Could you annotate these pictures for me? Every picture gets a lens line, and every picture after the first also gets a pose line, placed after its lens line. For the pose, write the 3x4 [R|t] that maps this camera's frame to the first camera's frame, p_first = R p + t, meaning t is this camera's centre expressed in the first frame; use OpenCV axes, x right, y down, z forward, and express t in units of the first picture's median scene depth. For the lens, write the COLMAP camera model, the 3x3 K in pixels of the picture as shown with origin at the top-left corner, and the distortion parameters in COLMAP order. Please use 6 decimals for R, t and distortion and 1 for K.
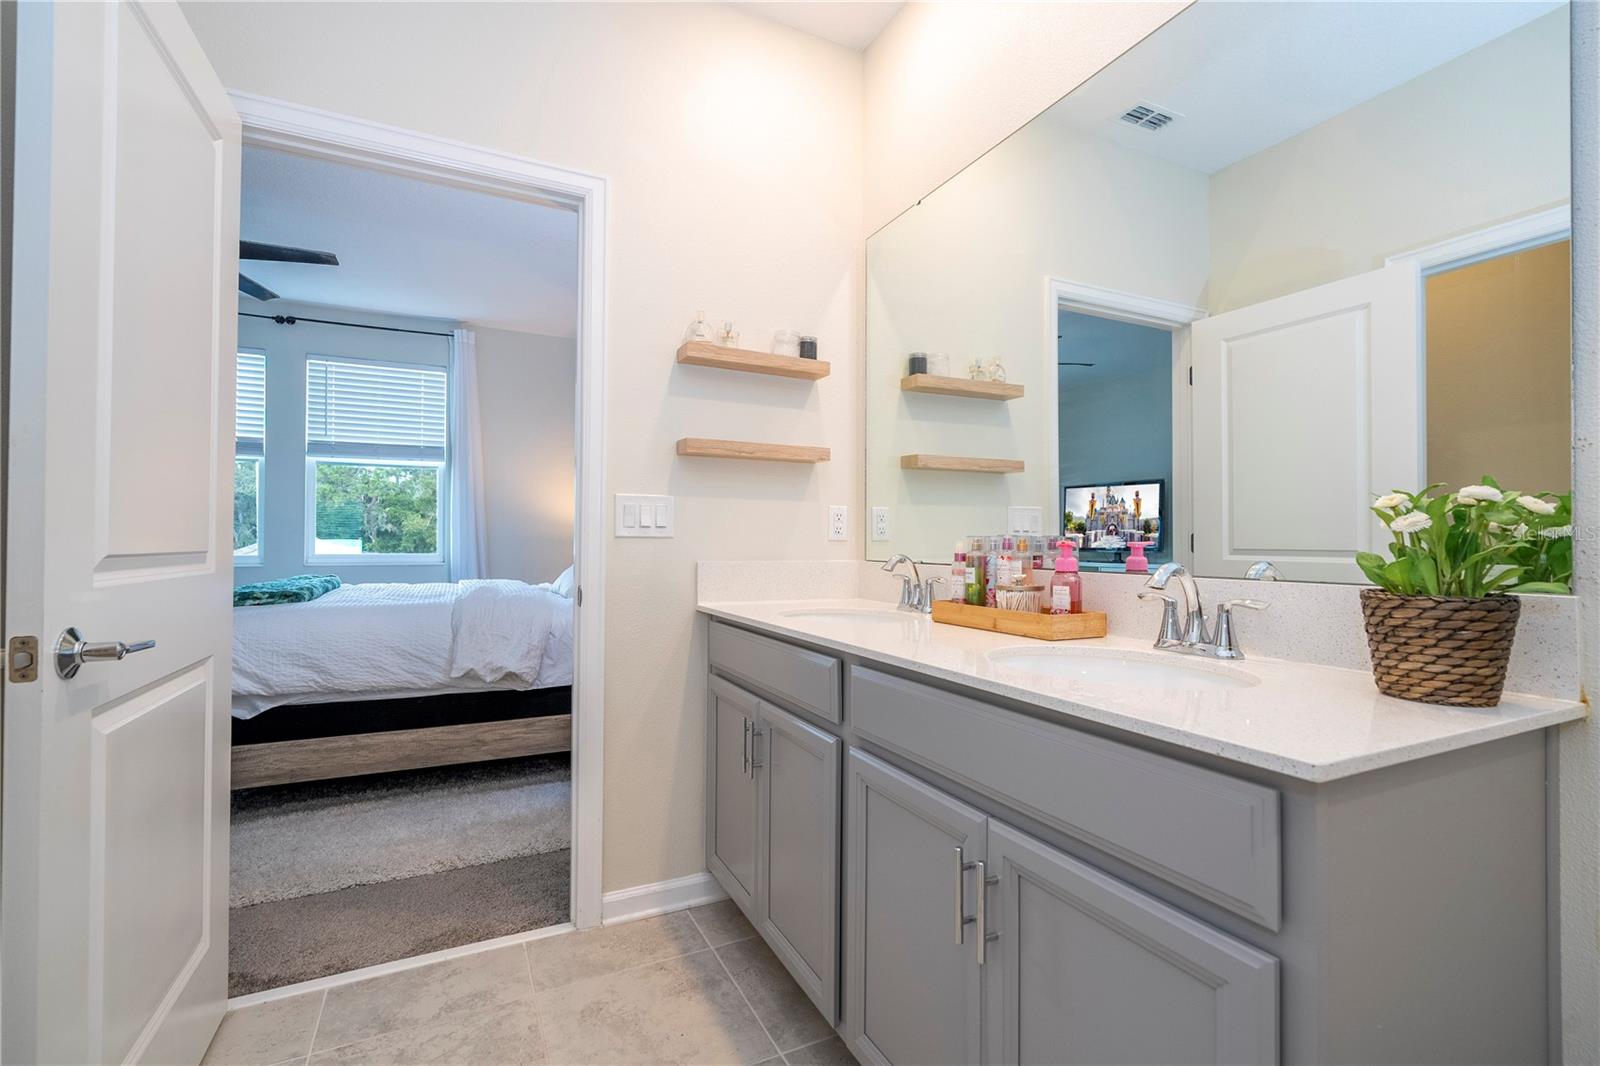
lens RADIAL K [[720.0, 0, 792.0], [0, 720.0, 540.0], [0, 0, 1]] dist [-0.005310, 0.000933]
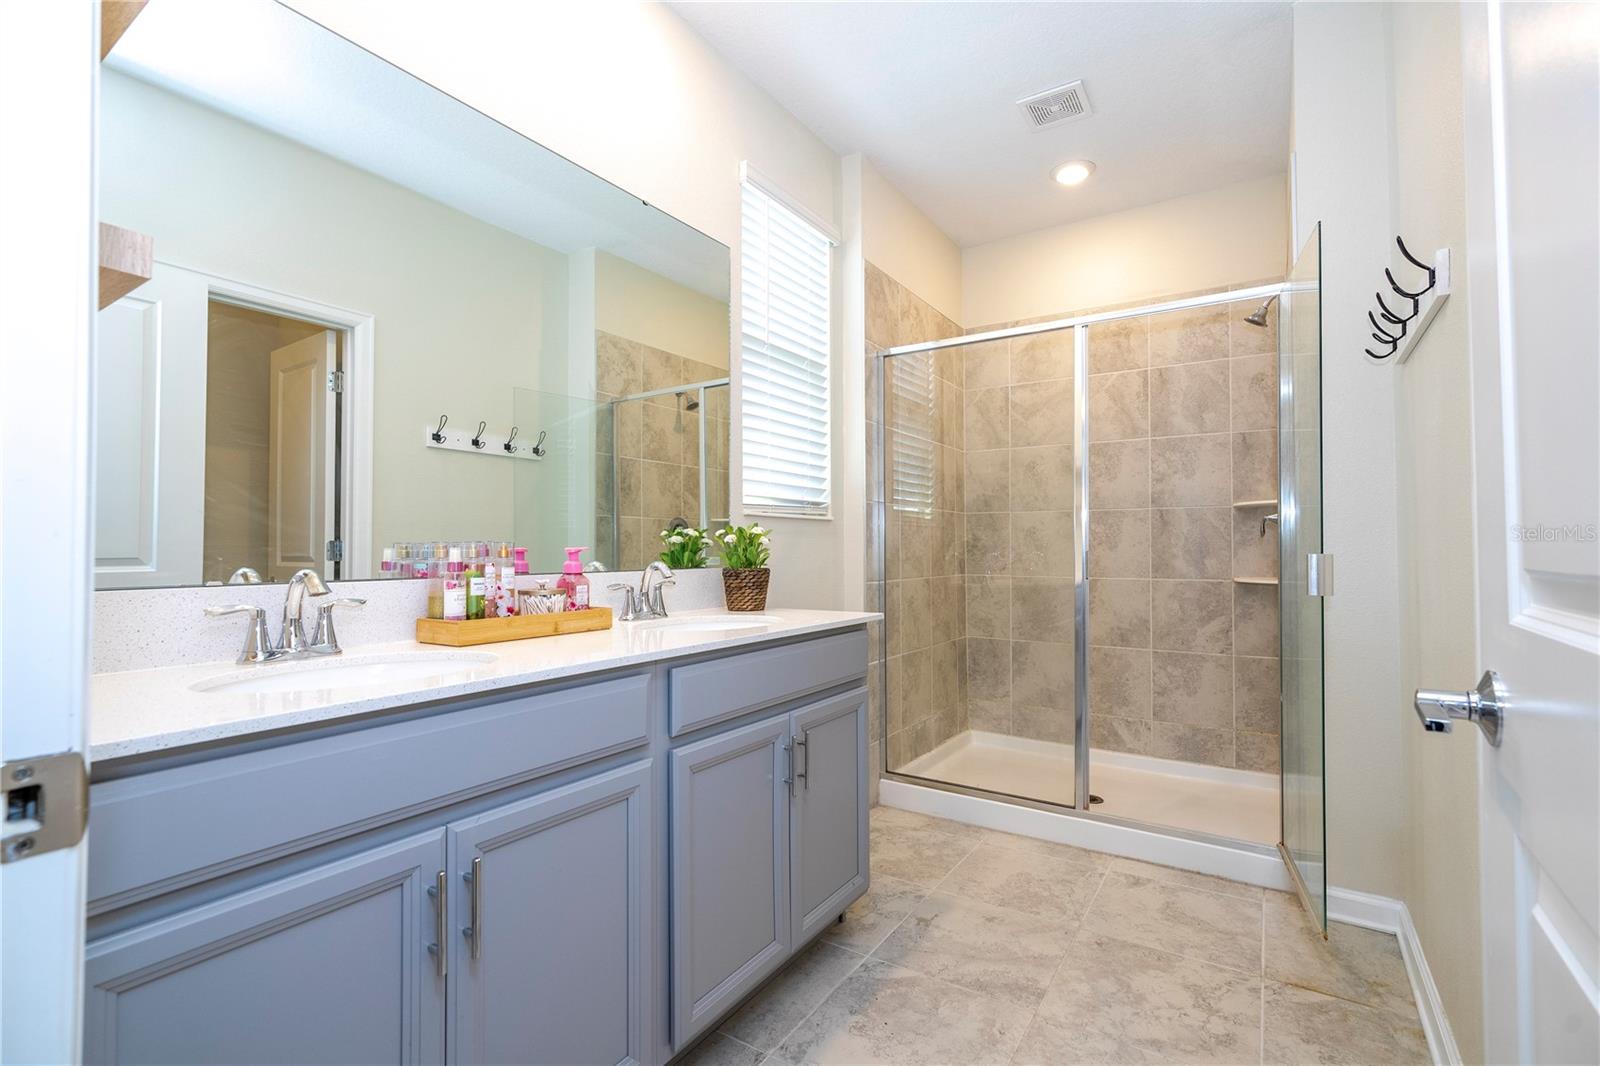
lens RADIAL K [[720.0, 0, 796.9], [0, 720.0, 536.0], [0, 0, 1]] dist [-0.005310, 0.000933]
pose [[-0.505431, 0.007258, 0.862837, -0.853736], [-0.017749, 0.999666, -0.018806, -0.009742], [-0.862685, -0.024820, -0.505133, 1.235971]]
